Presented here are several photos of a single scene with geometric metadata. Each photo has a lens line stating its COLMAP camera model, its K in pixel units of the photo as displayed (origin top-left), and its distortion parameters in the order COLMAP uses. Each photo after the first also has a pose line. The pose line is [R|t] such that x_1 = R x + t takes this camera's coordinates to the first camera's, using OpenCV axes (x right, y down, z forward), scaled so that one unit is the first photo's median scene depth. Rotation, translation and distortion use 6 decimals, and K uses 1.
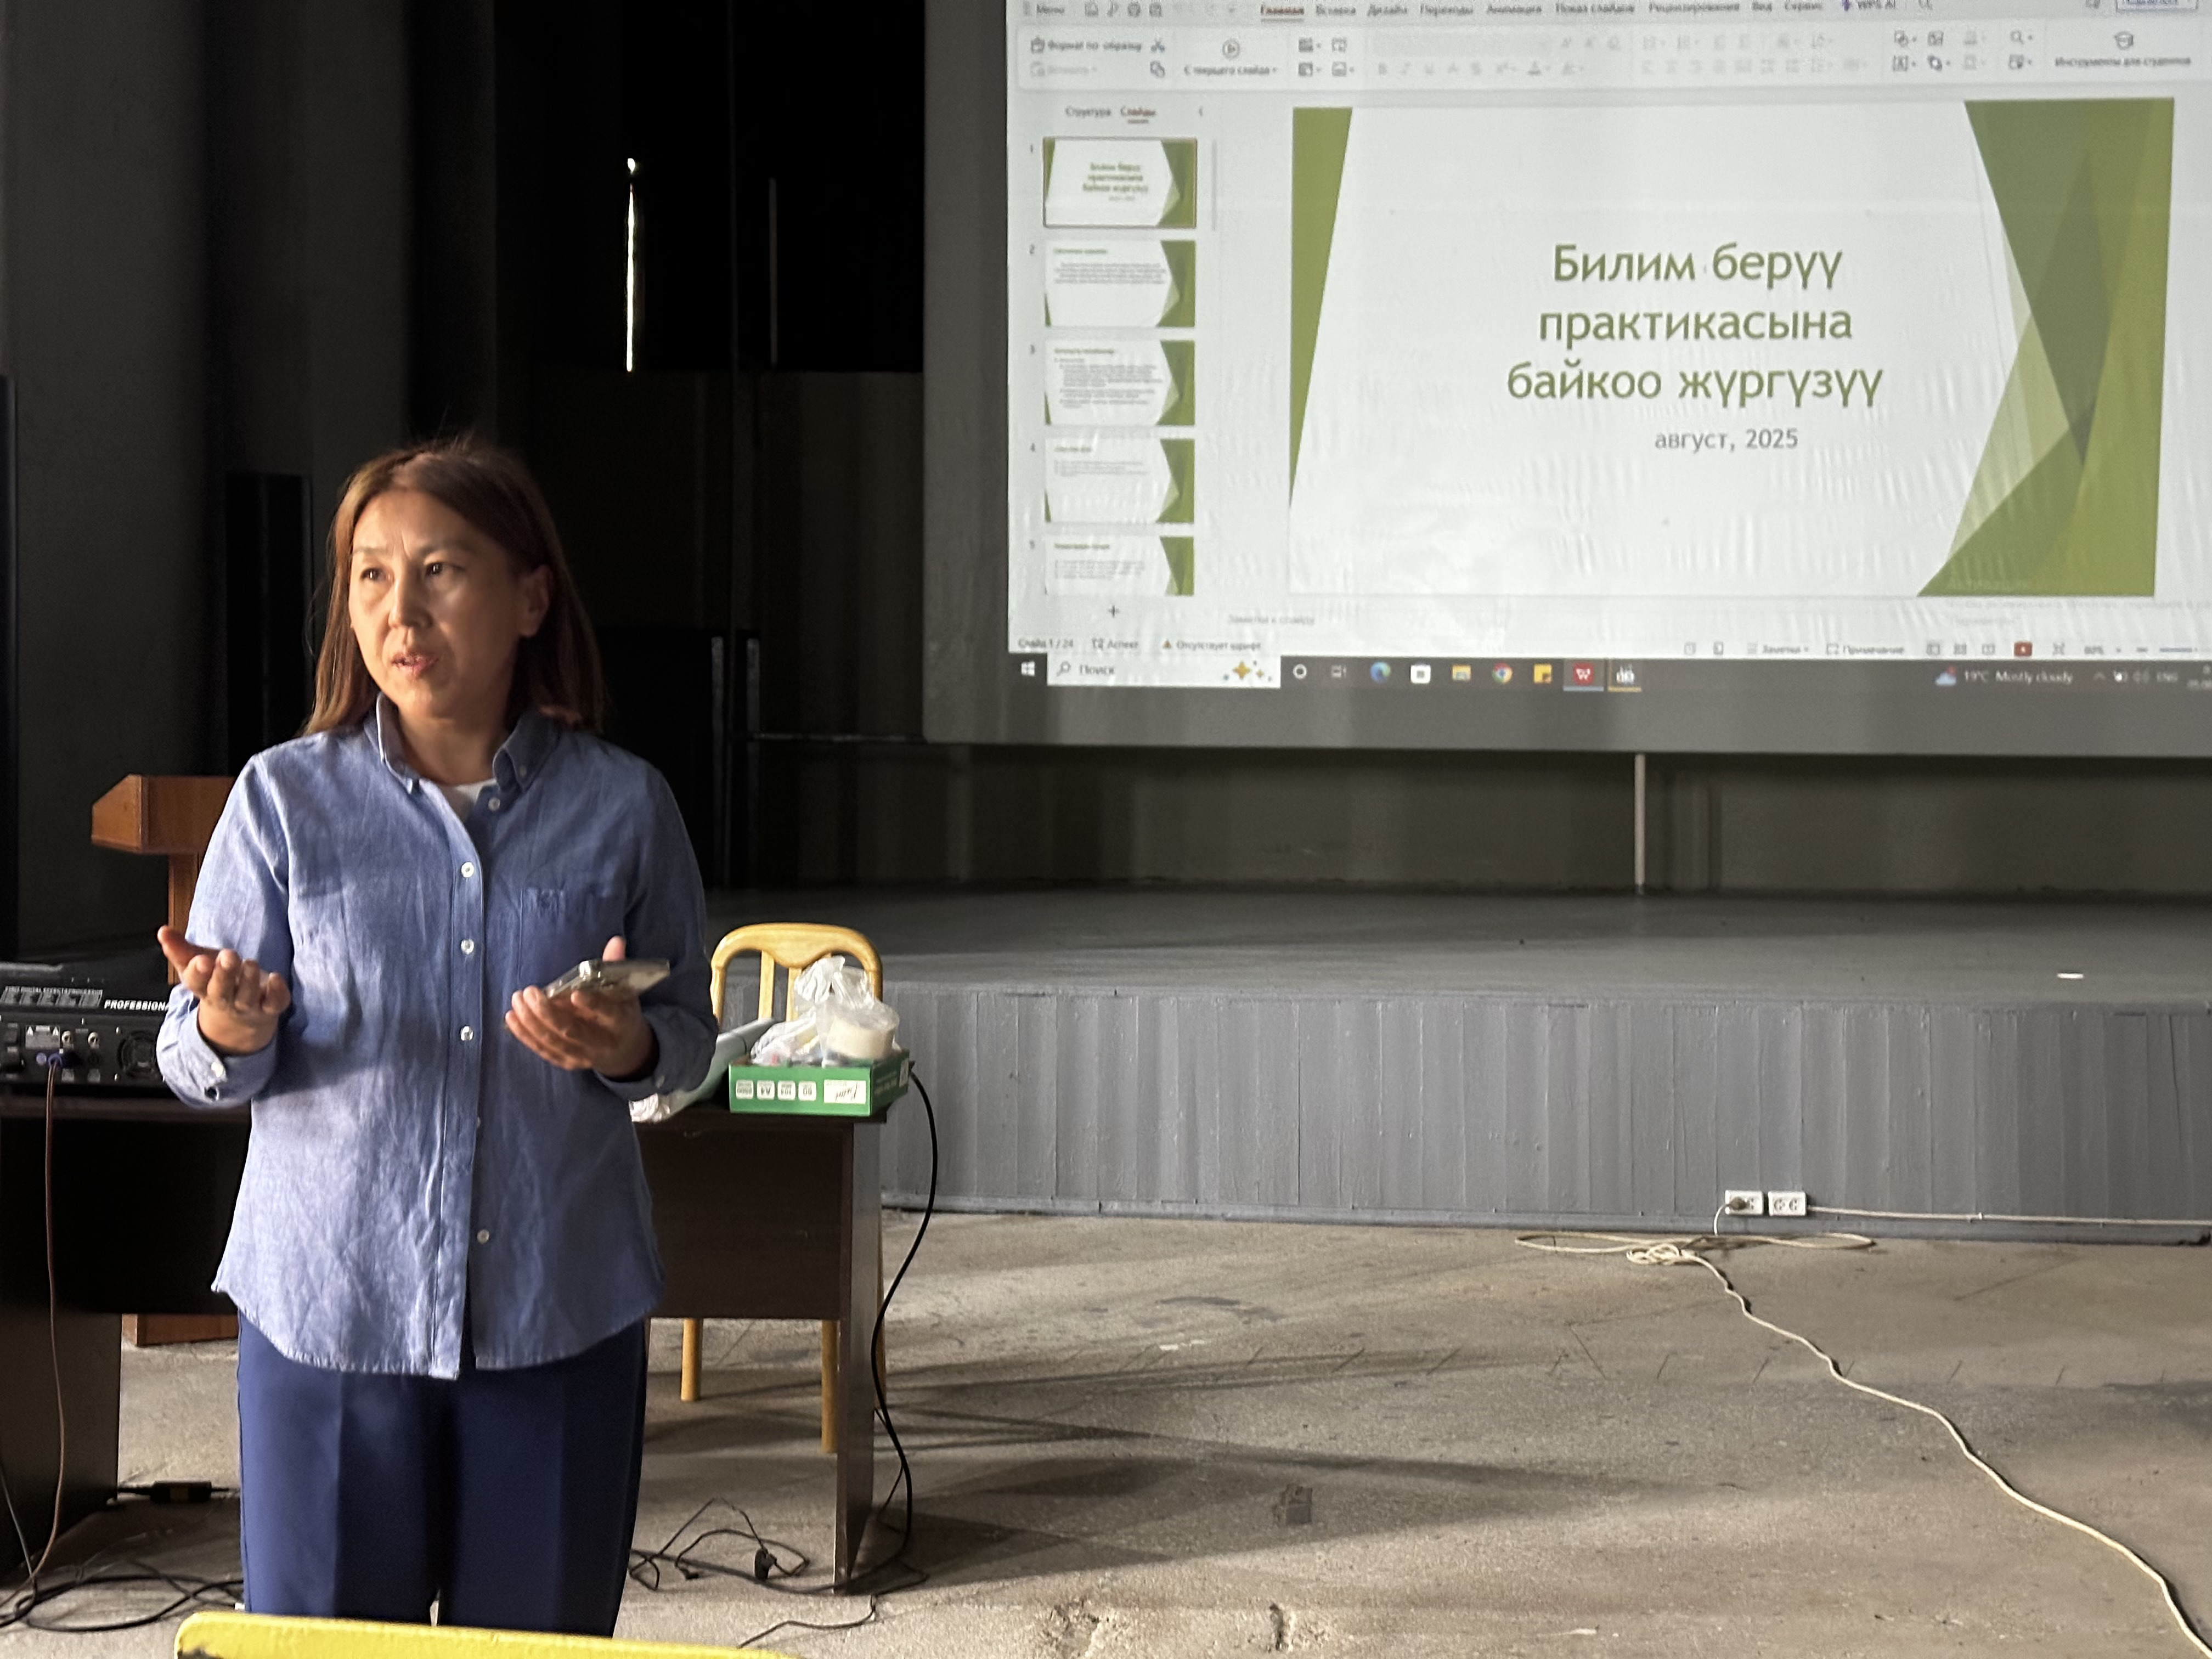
lens RADIAL K [[3137.6, 0, 1106.0], [0, 3137.6, 829.5], [0, 0, 1]] dist [0.254852, 0.002614]
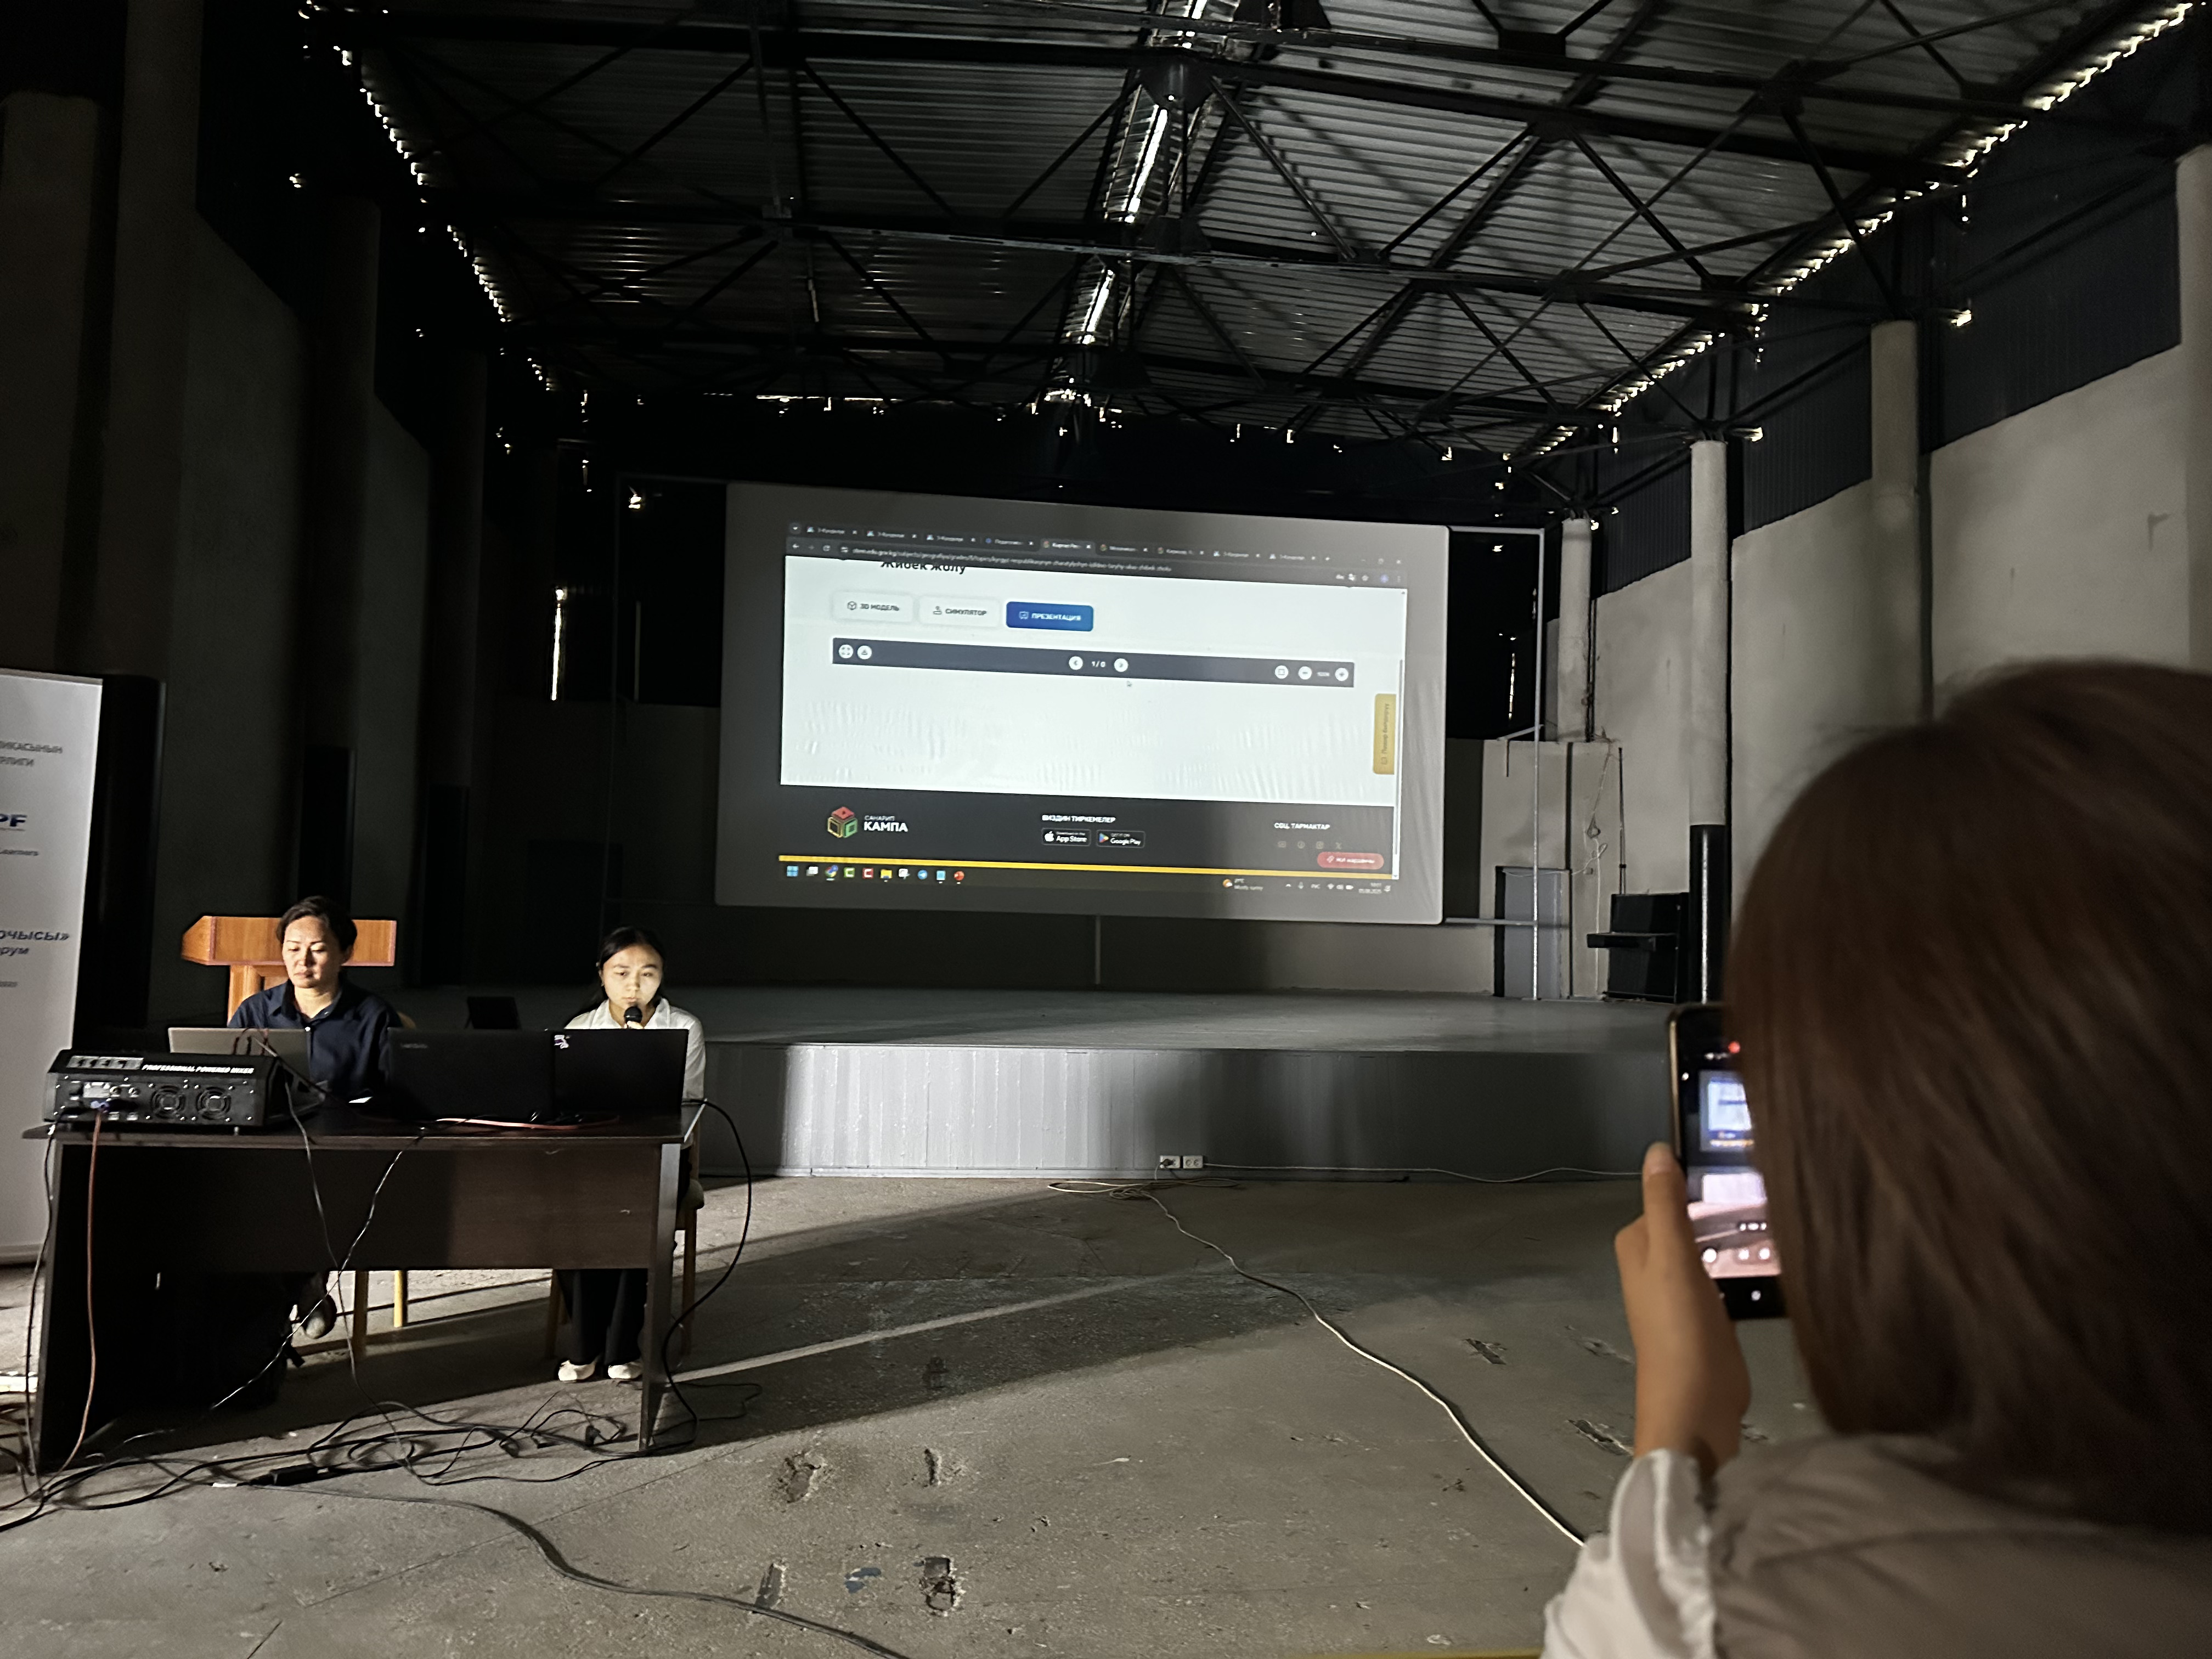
lens RADIAL K [[1561.9, 0, 1090.5], [0, 1561.9, 855.3], [0, 0, 1]] dist [0.213613, -0.359525]
pose [[0.984382, 0.024011, 0.174400, -0.012274], [-0.013121, 0.997906, -0.063330, -0.001852], [-0.175555, 0.060052, 0.982636, 0.175907]]
